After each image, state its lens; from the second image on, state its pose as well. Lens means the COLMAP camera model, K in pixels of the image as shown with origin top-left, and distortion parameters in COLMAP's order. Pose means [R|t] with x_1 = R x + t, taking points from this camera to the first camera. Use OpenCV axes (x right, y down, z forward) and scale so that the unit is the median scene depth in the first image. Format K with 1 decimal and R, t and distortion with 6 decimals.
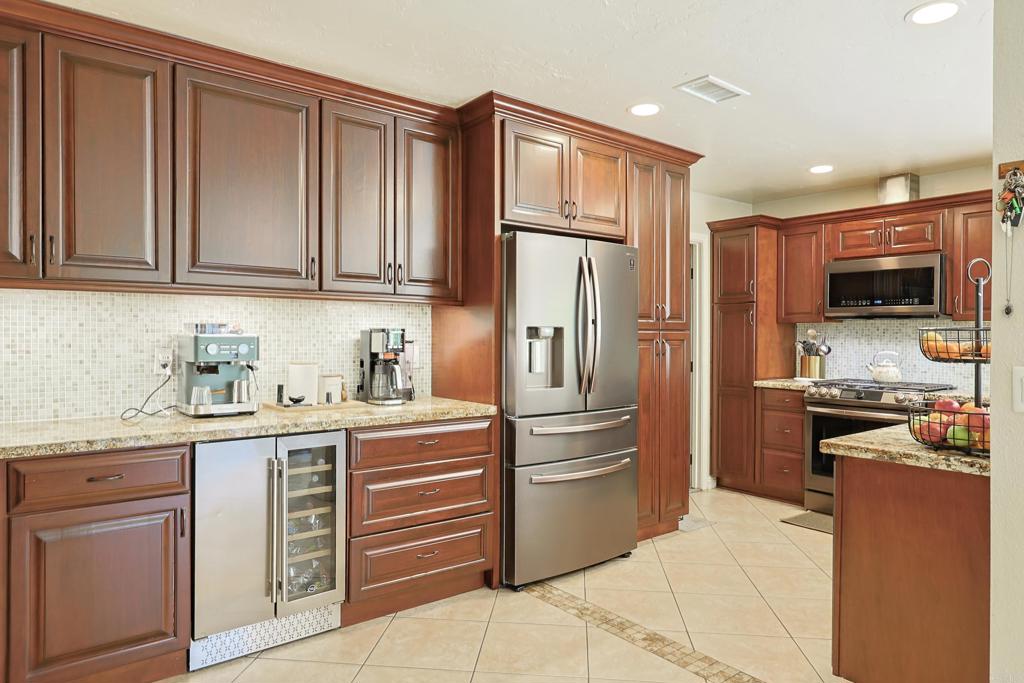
lens RADIAL K [[660.3, 0, 499.4], [0, 660.3, 339.9], [0, 0, 1]] dist [0.015886, -0.003025]
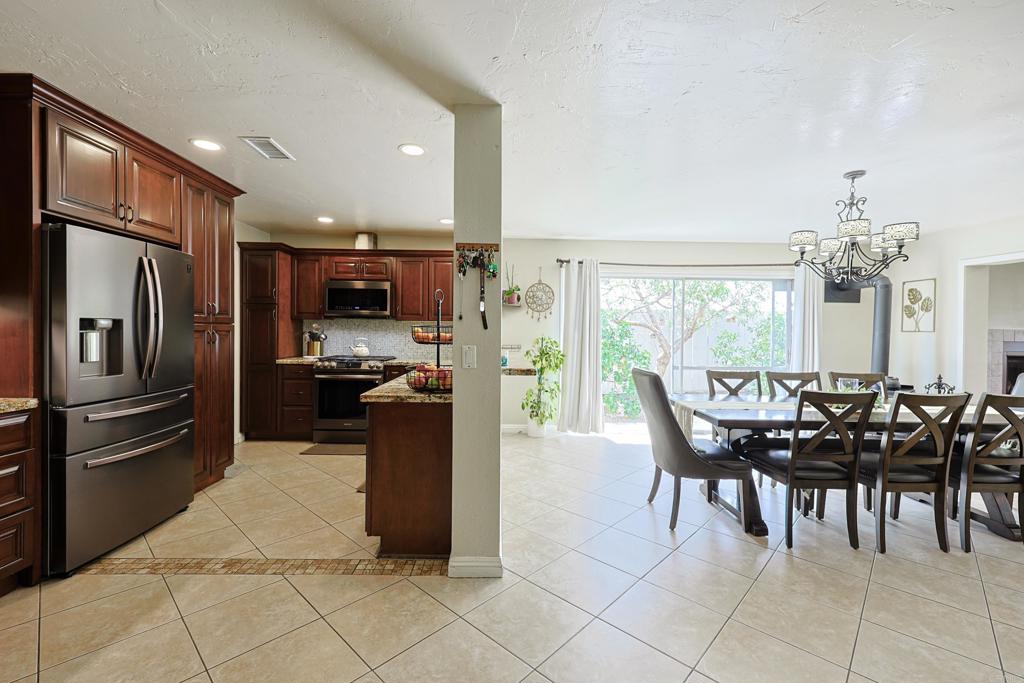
lens RADIAL K [[445.9, 0, 510.9], [0, 445.9, 335.8], [0, 0, 1]] dist [0.000786, 0.000579]
pose [[0.603200, -0.007162, 0.797558, -0.107381], [-0.003247, 0.999929, 0.011435, -0.002694], [-0.797583, -0.009487, 0.603134, 0.040554]]
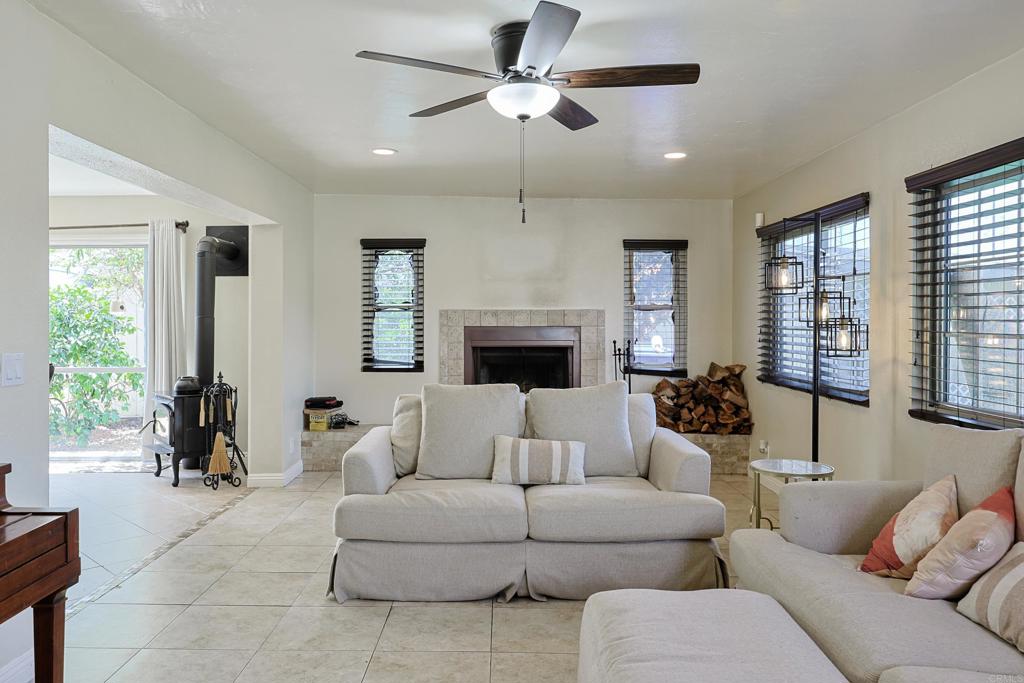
lens RADIAL K [[750.8, 0, 483.8], [0, 750.8, 321.8], [0, 0, 1]] dist [-0.002010, 0.001598]
pose [[0.655478, -0.006103, 0.755190, 0.891075], [0.014649, 0.999882, -0.004635, 0.029710], [-0.755072, 0.014101, 0.655490, -1.845519]]
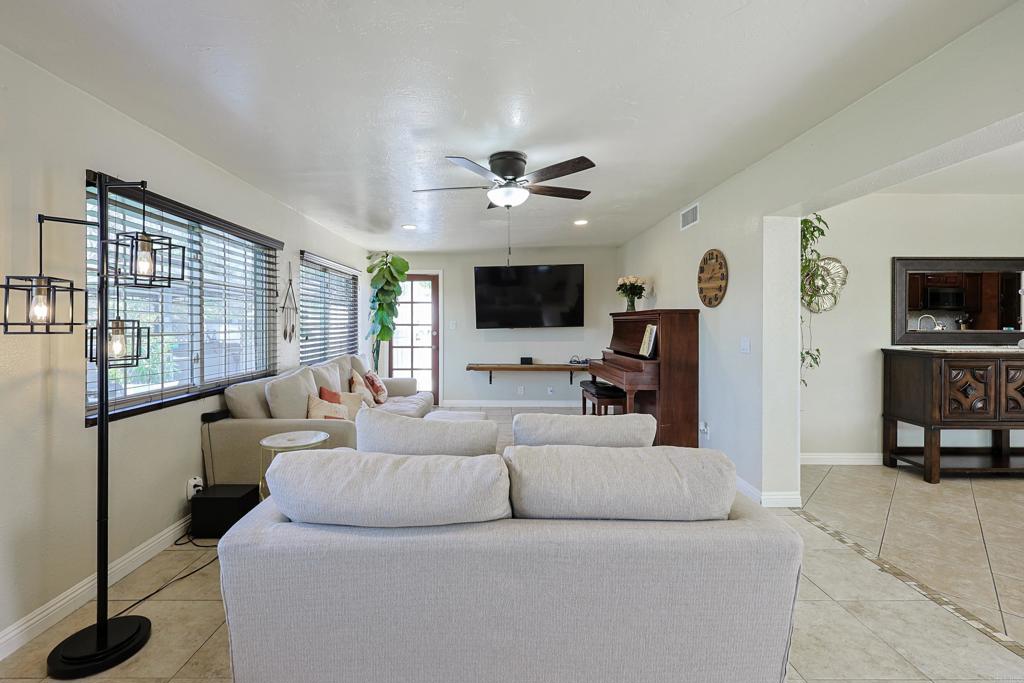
lens RADIAL K [[445.9, 0, 496.5], [0, 445.9, 321.4], [0, 0, 1]] dist [0.000786, 0.000579]
pose [[-0.617491, -0.006612, -0.786551, 2.317330], [-0.012659, 0.999919, 0.001533, 0.020255], [0.786476, 0.010904, -0.617524, -0.745970]]
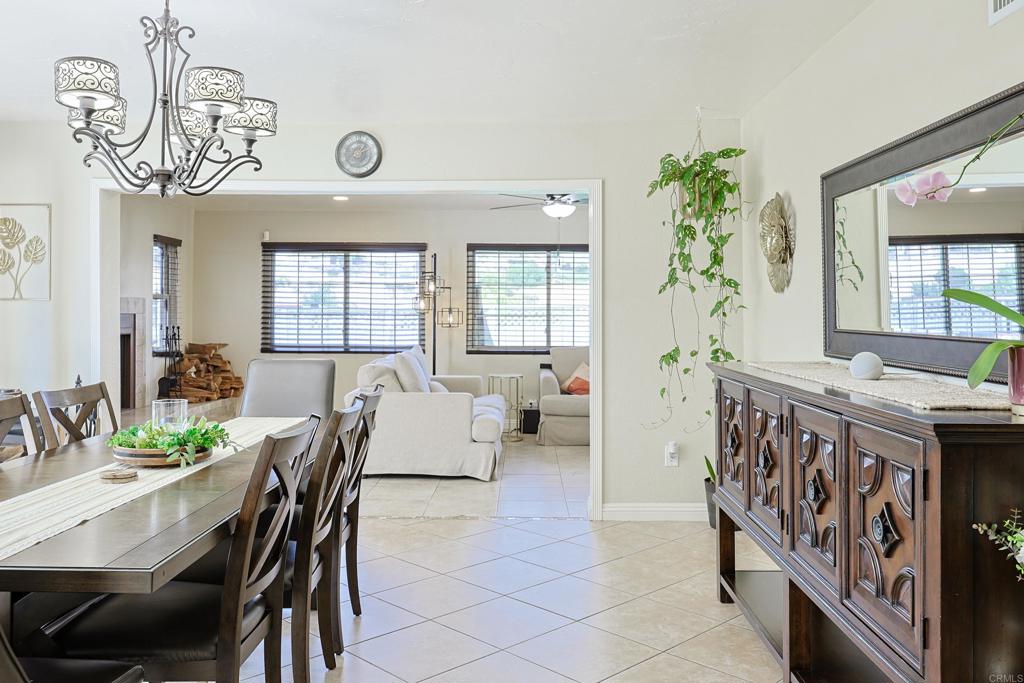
lens RADIAL K [[844.8, 0, 507.0], [0, 844.8, 294.1], [0, 0, 1]] dist [0.007535, 0.002897]
pose [[-0.766771, 0.005288, 0.641899, 0.280459], [0.002623, 0.999984, -0.005105, -0.004272], [-0.641916, -0.002231, -0.766772, 0.478957]]
